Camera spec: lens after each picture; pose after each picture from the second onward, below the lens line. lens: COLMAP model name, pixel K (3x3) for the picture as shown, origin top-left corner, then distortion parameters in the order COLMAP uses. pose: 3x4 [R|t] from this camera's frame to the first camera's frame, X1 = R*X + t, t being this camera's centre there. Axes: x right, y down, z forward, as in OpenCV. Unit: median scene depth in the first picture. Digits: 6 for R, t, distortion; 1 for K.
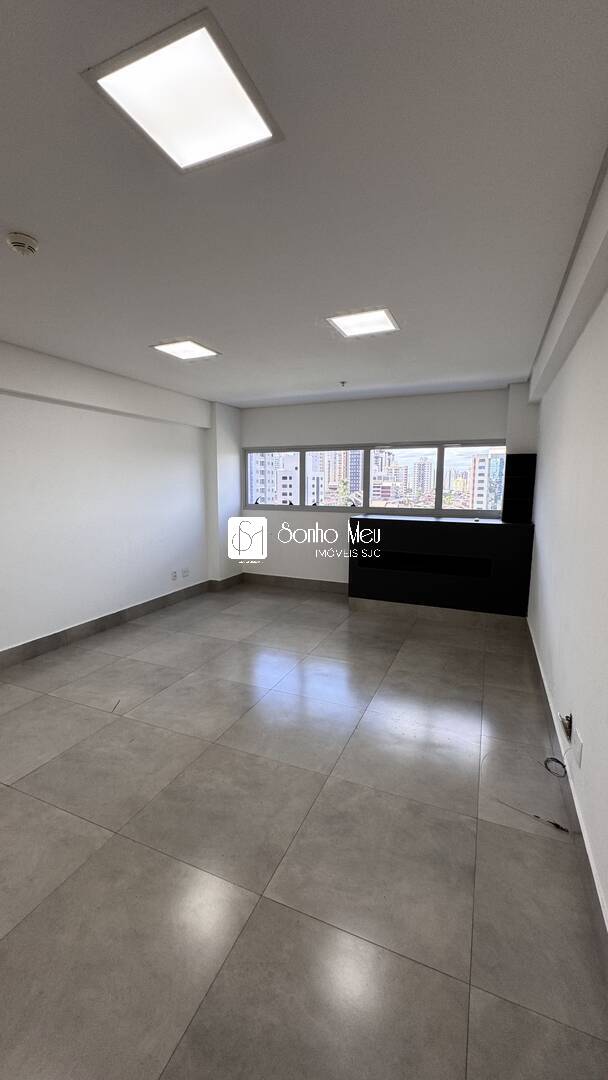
lens RADIAL K [[429.5, 0, 304.9], [0, 429.5, 541.2], [0, 0, 1]] dist [-0.003635, 0.000381]
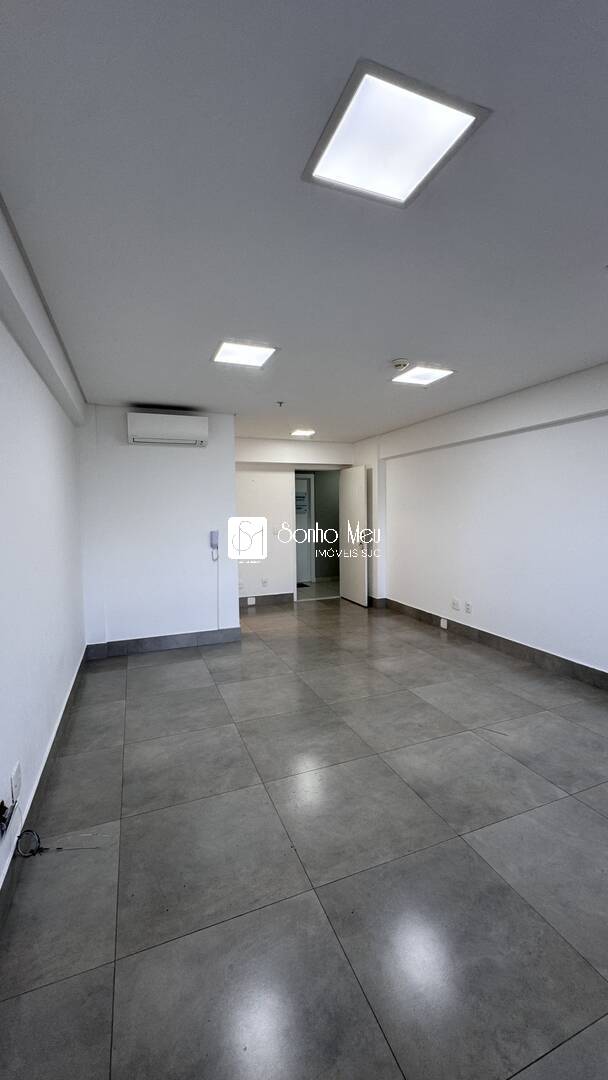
lens RADIAL K [[429.5, 0, 301.9], [0, 429.5, 542.1], [0, 0, 1]] dist [-0.003635, 0.000381]
pose [[-0.710268, 0.059370, -0.701423, 0.340160], [-0.081124, 0.982894, 0.165342, -0.106430], [0.699241, 0.174339, -0.693302, 0.833470]]
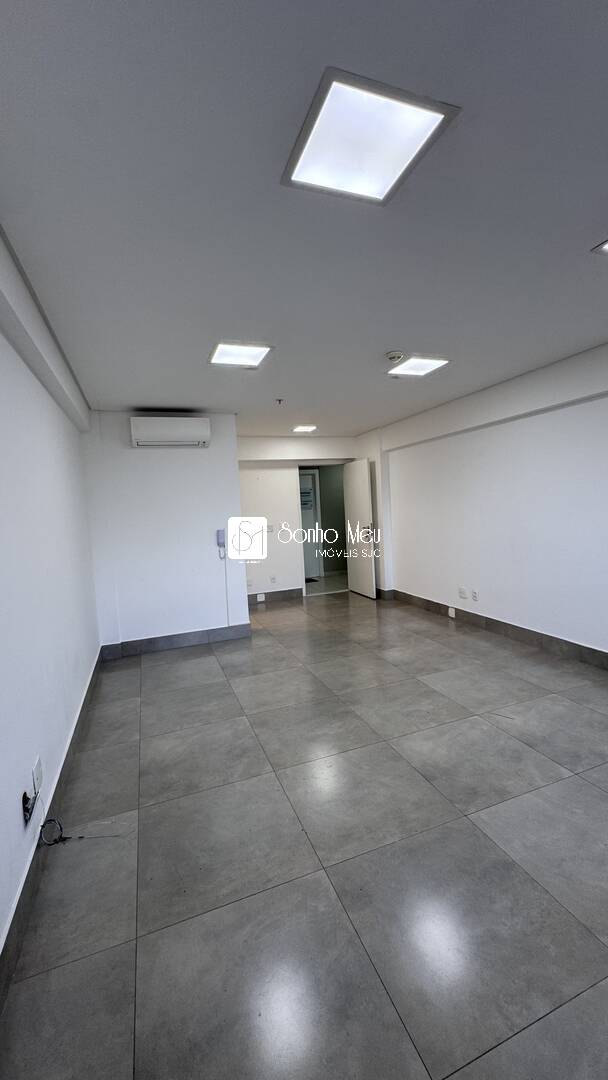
lens RADIAL K [[429.5, 0, 301.8], [0, 429.5, 542.3], [0, 0, 1]] dist [-0.003635, 0.000381]
pose [[-0.723374, 0.095515, -0.683818, 0.340532], [-0.036978, 0.983605, 0.176506, -0.106949], [0.689466, 0.152966, -0.707982, 0.850519]]
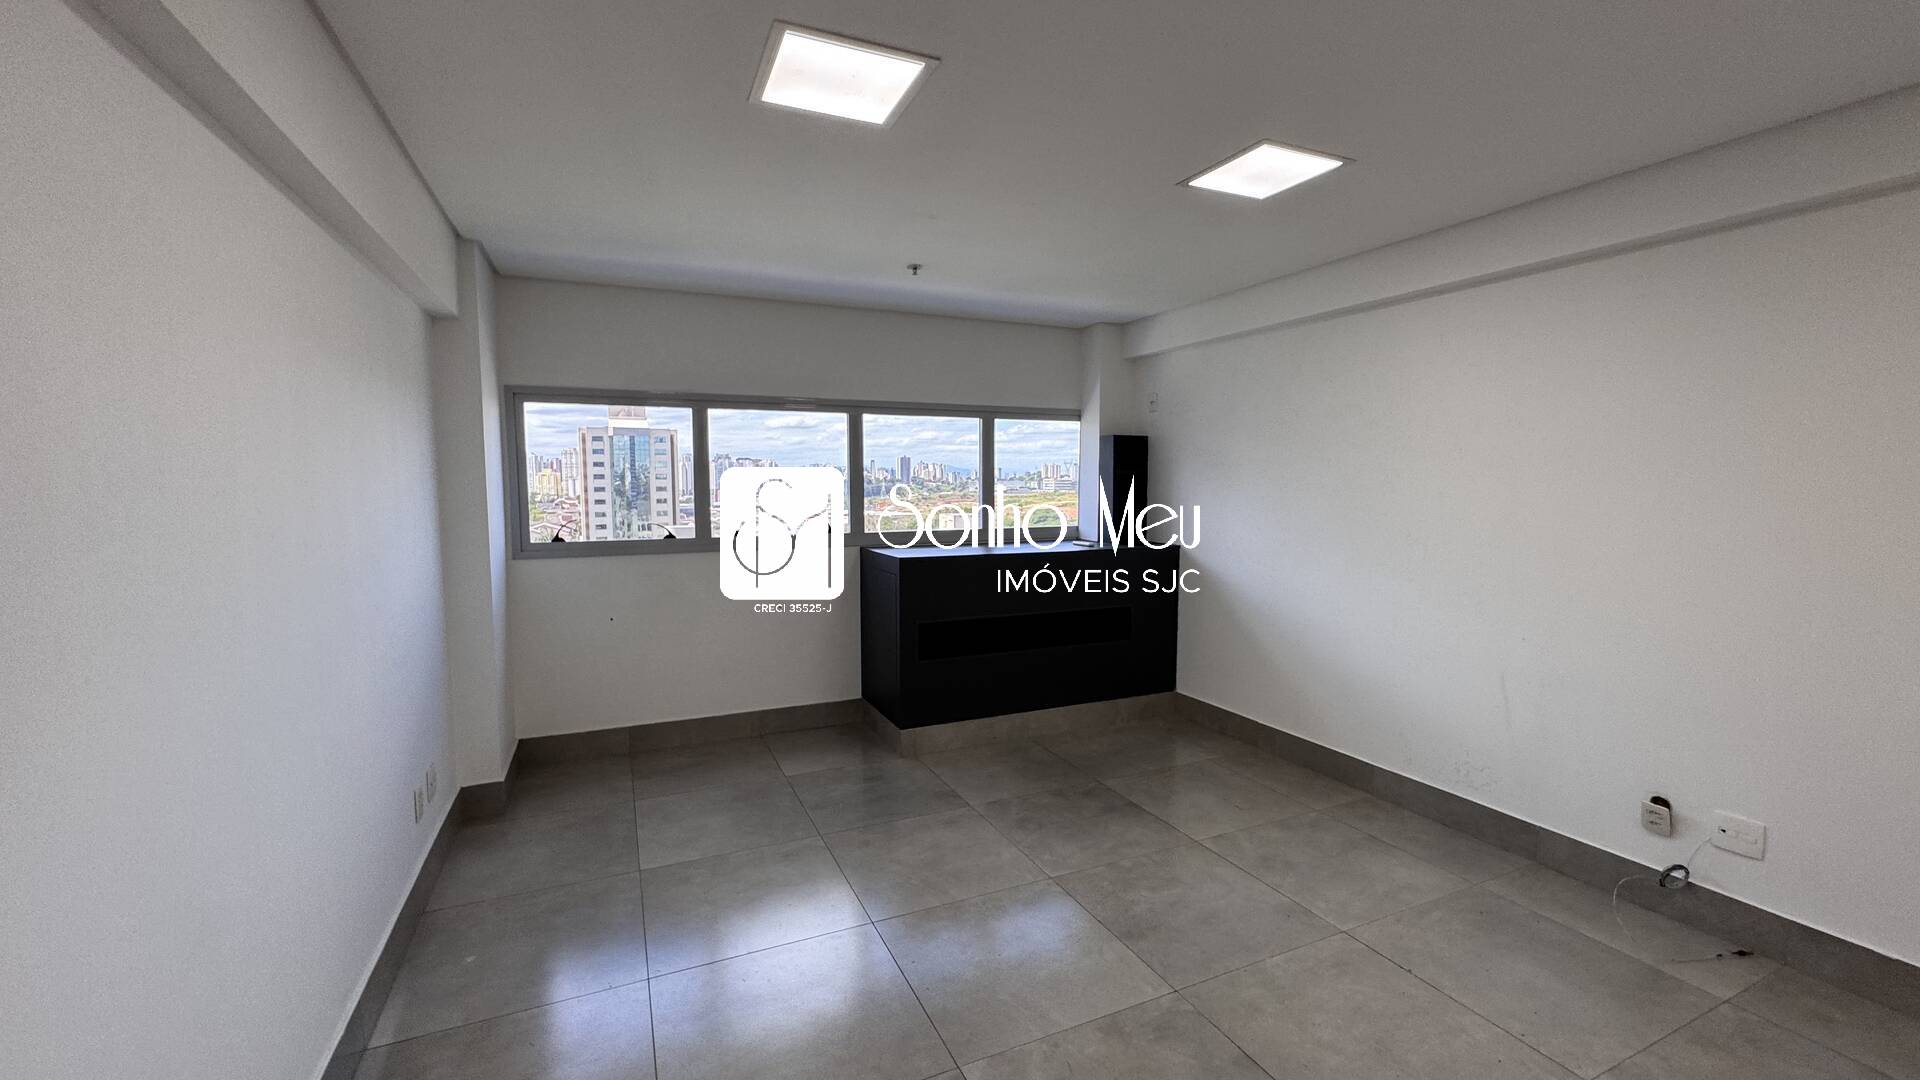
lens RADIAL K [[763.6, 0, 960.4], [0, 763.6, 541.2], [0, 0, 1]] dist [-0.003635, 0.000381]
pose [[0.668764, -0.063735, 0.740737, -0.505829], [0.103453, 0.994604, -0.007822, -0.065746], [-0.736242, 0.081863, 0.671749, 0.439427]]
